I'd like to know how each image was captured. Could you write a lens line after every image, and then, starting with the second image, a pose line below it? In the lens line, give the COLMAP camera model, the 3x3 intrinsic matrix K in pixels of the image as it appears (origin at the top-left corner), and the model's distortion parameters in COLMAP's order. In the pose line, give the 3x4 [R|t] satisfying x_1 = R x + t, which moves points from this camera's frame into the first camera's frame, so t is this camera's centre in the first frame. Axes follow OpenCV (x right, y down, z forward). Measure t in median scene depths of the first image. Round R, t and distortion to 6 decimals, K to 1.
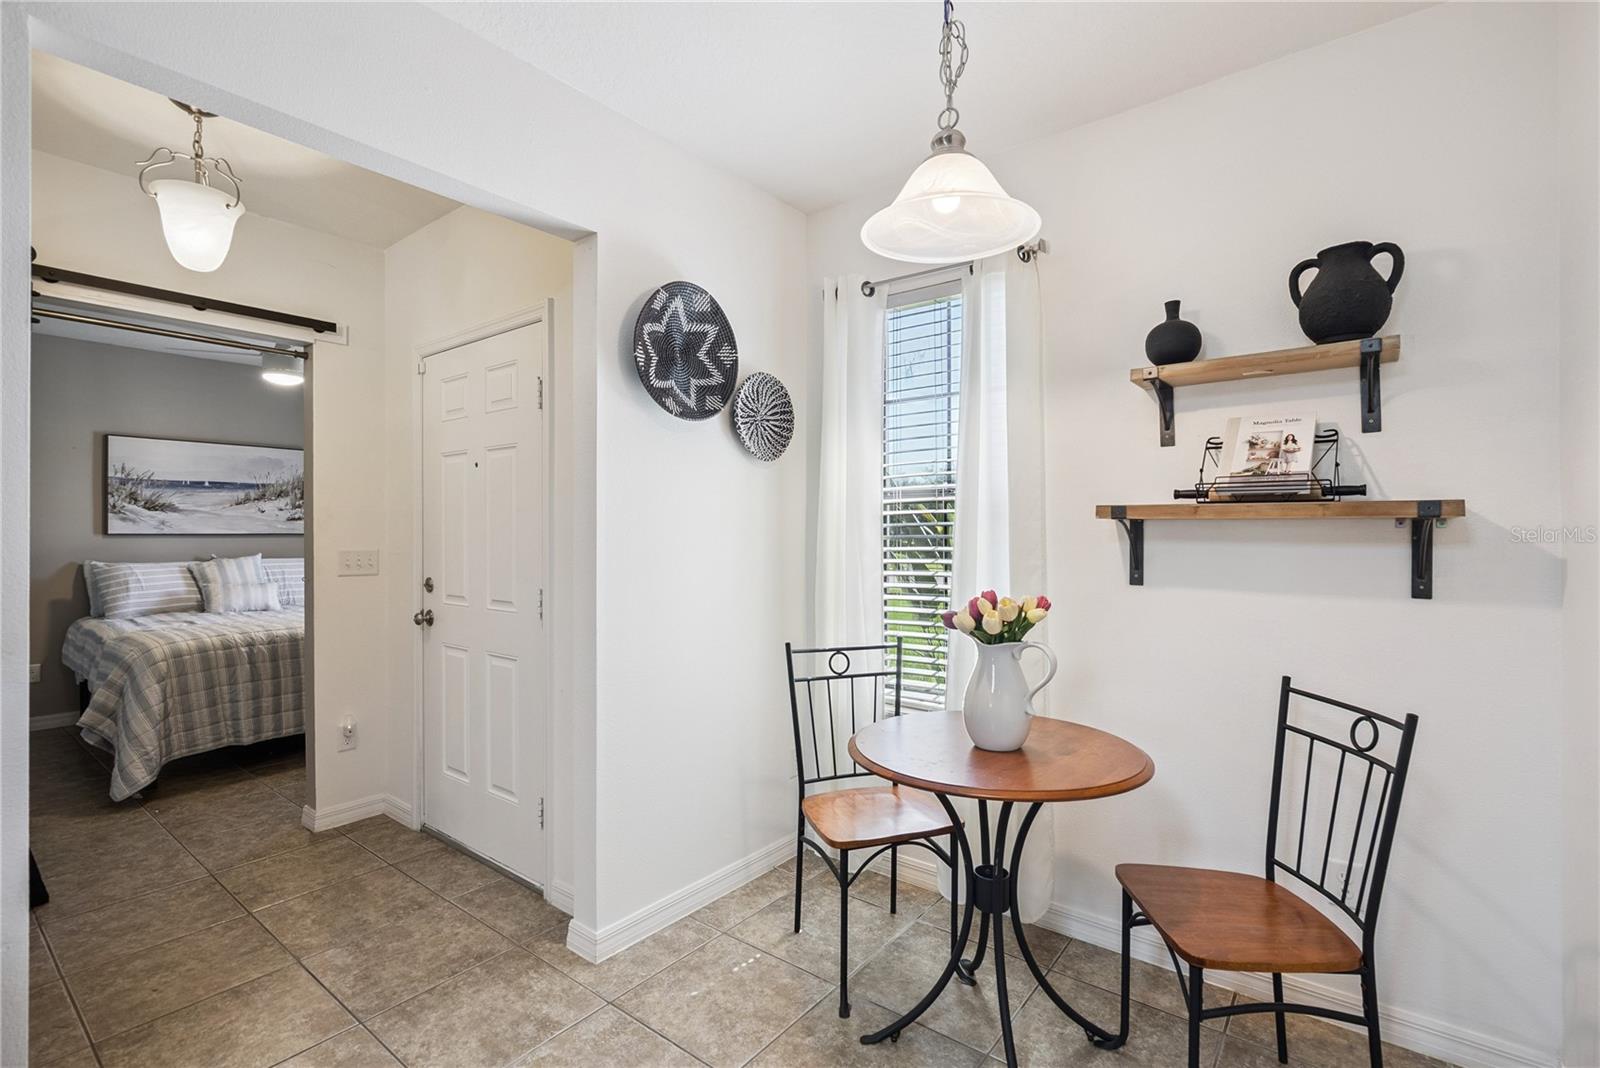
lens RADIAL K [[732.4, 0, 804.0], [0, 732.4, 530.9], [0, 0, 1]] dist [-0.004864, 0.002773]
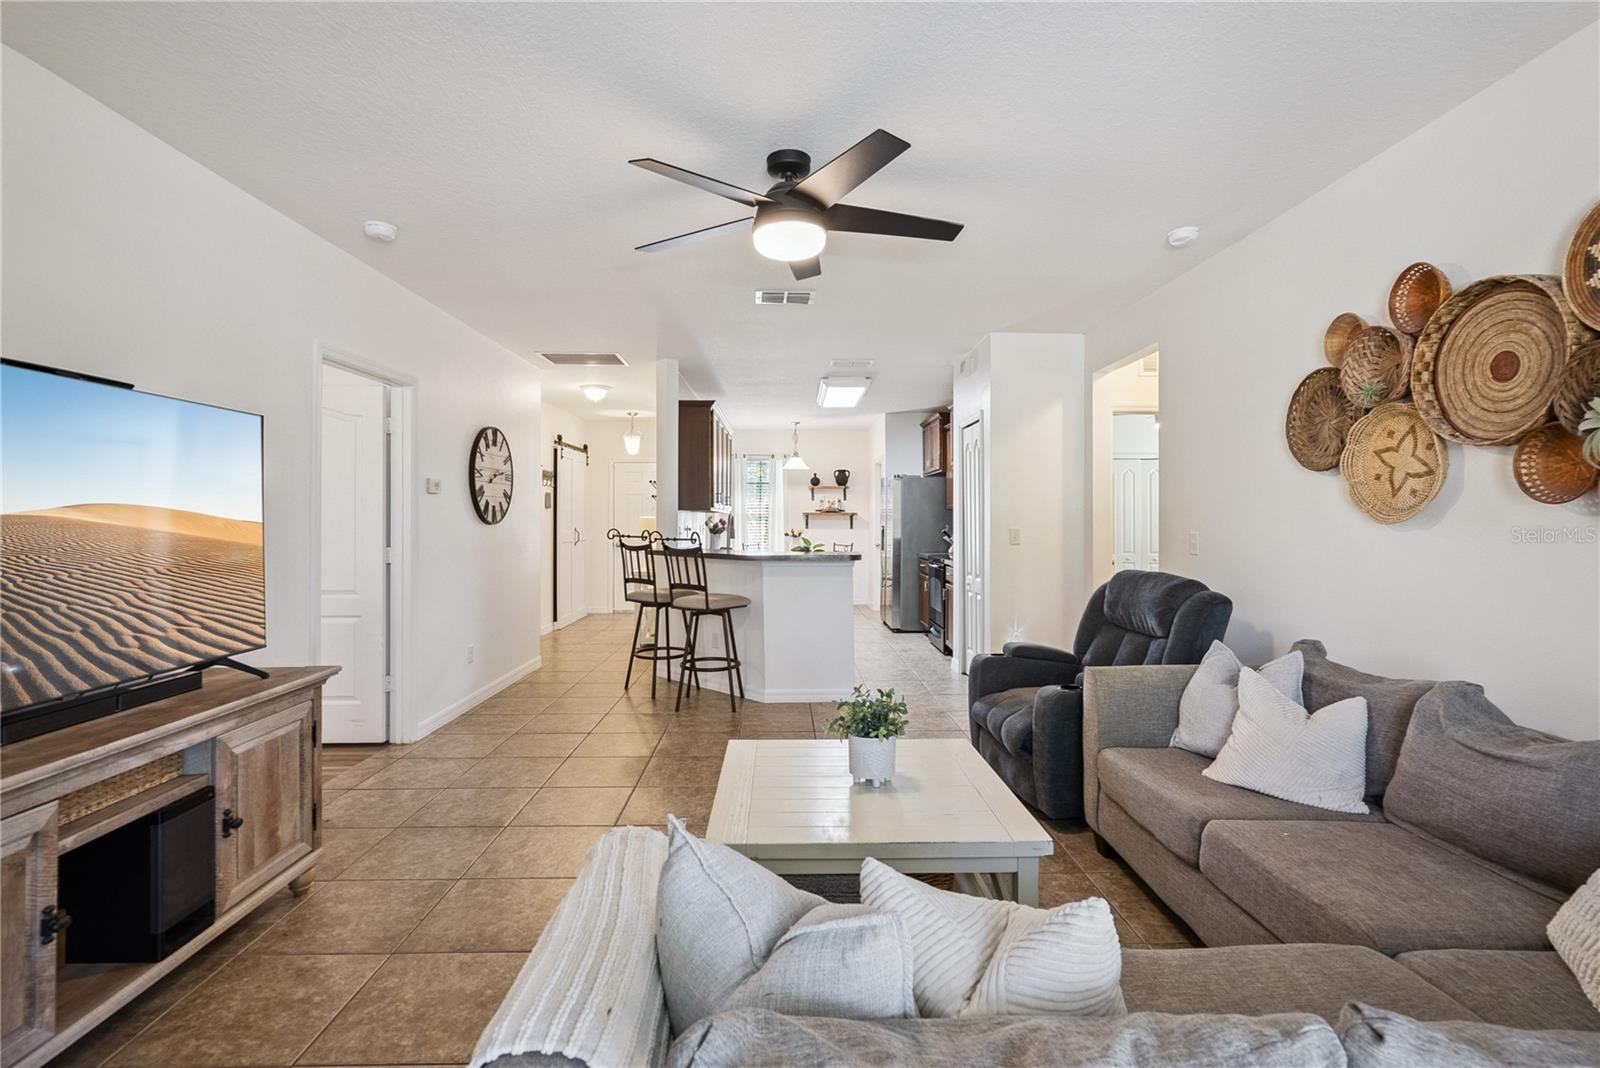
lens RADIAL K [[732.4, 0, 802.7], [0, 732.4, 519.0], [0, 0, 1]] dist [-0.004864, 0.002773]
pose [[0.773560, -0.000545, 0.633723, -2.395276], [0.001583, 0.999998, -0.001073, 0.013423], [-0.633722, 0.001833, 0.773559, -2.485698]]
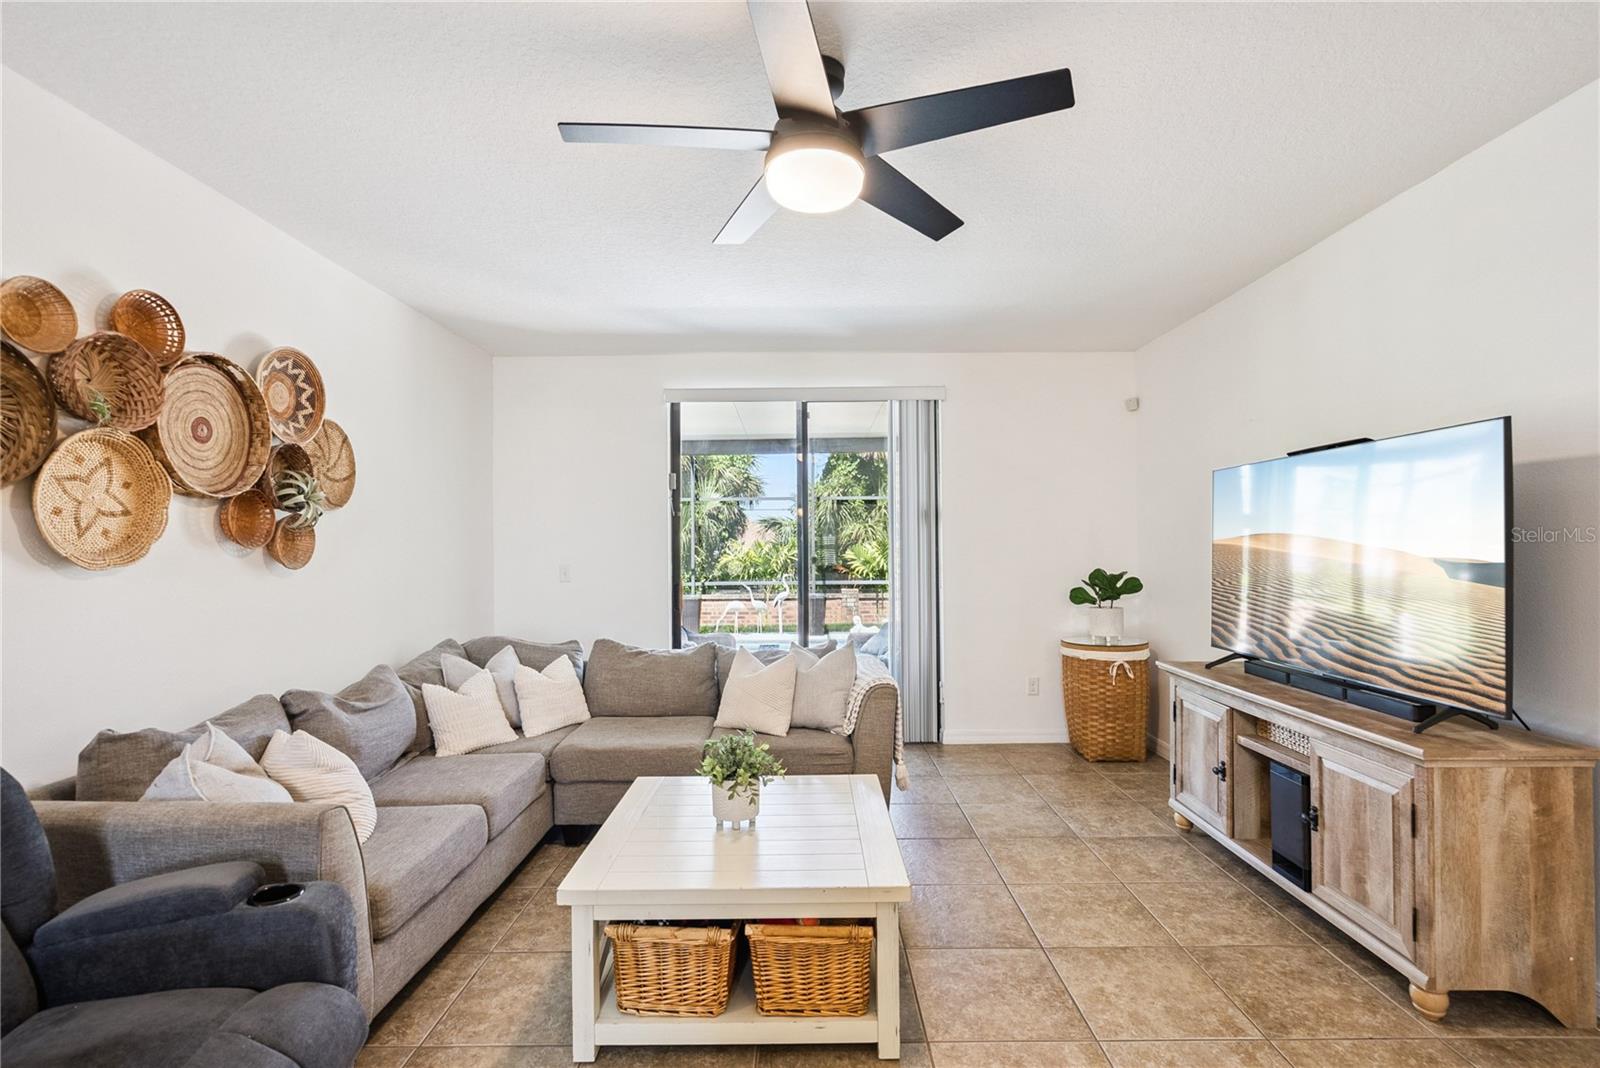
lens RADIAL K [[732.4, 0, 801.7], [0, 732.4, 542.4], [0, 0, 1]] dist [-0.004864, 0.002773]
pose [[-0.795210, 0.005011, -0.606313, -1.259210], [0.008102, 0.999964, -0.002361, -0.002687], [0.606280, -0.006790, -0.795222, -1.052906]]
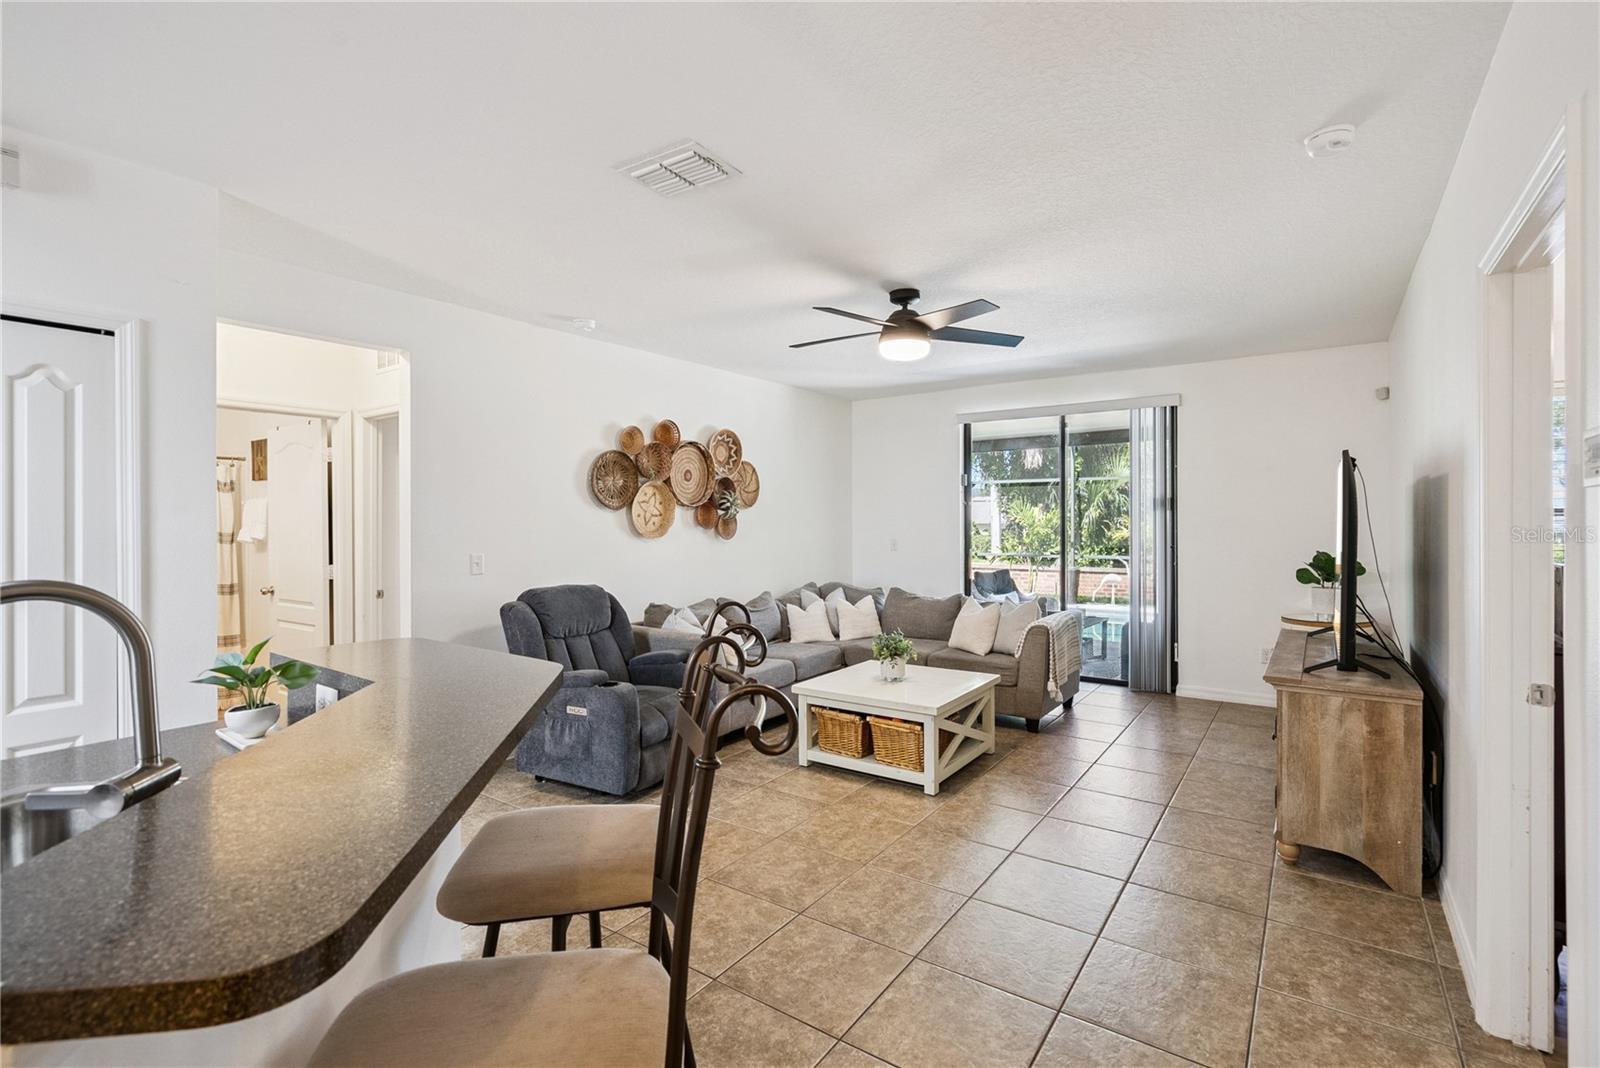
lens RADIAL K [[732.4, 0, 804.3], [0, 732.4, 525.8], [0, 0, 1]] dist [-0.004864, 0.002773]
pose [[-0.999099, 0.006289, -0.041965, -1.468826], [0.005849, 0.999927, 0.010579, -0.035755], [0.042028, 0.010324, -0.999063, -0.137112]]
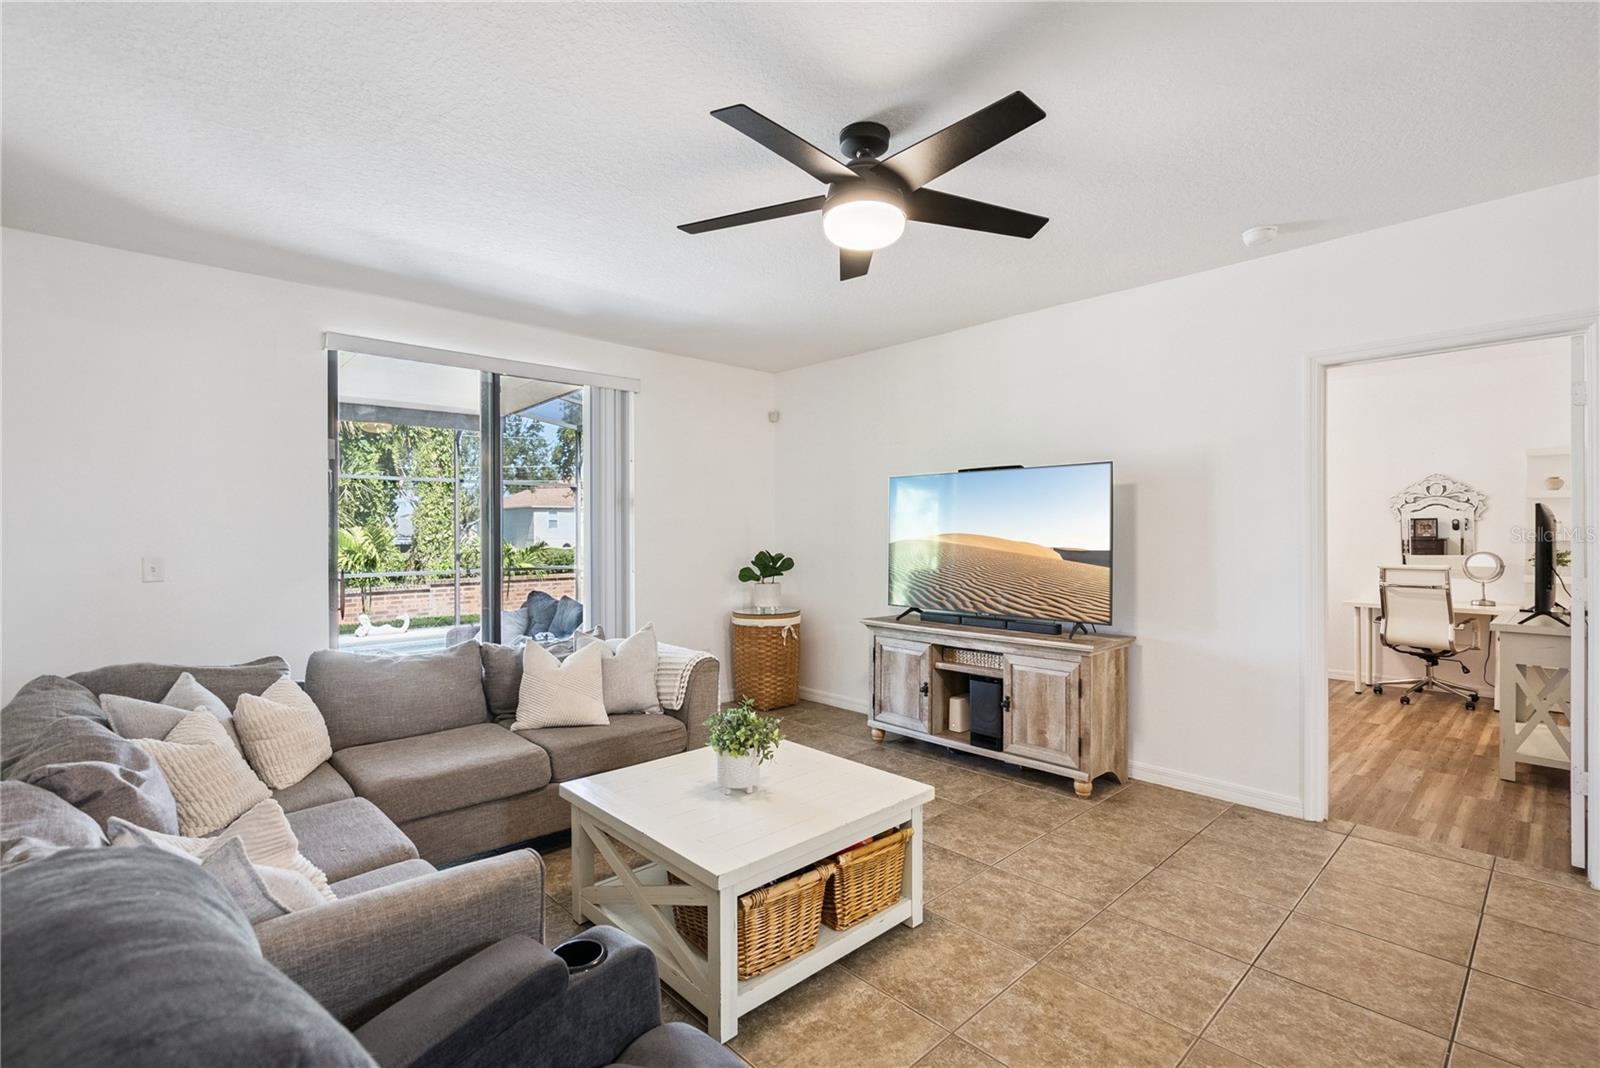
lens RADIAL K [[732.4, 0, 798.4], [0, 732.4, 535.0], [0, 0, 1]] dist [-0.004864, 0.002773]
pose [[-0.160863, 0.008558, -0.986940, -0.803951], [0.002595, 0.999963, 0.008248, -0.001894], [0.986973, -0.001235, -0.160880, -1.593988]]
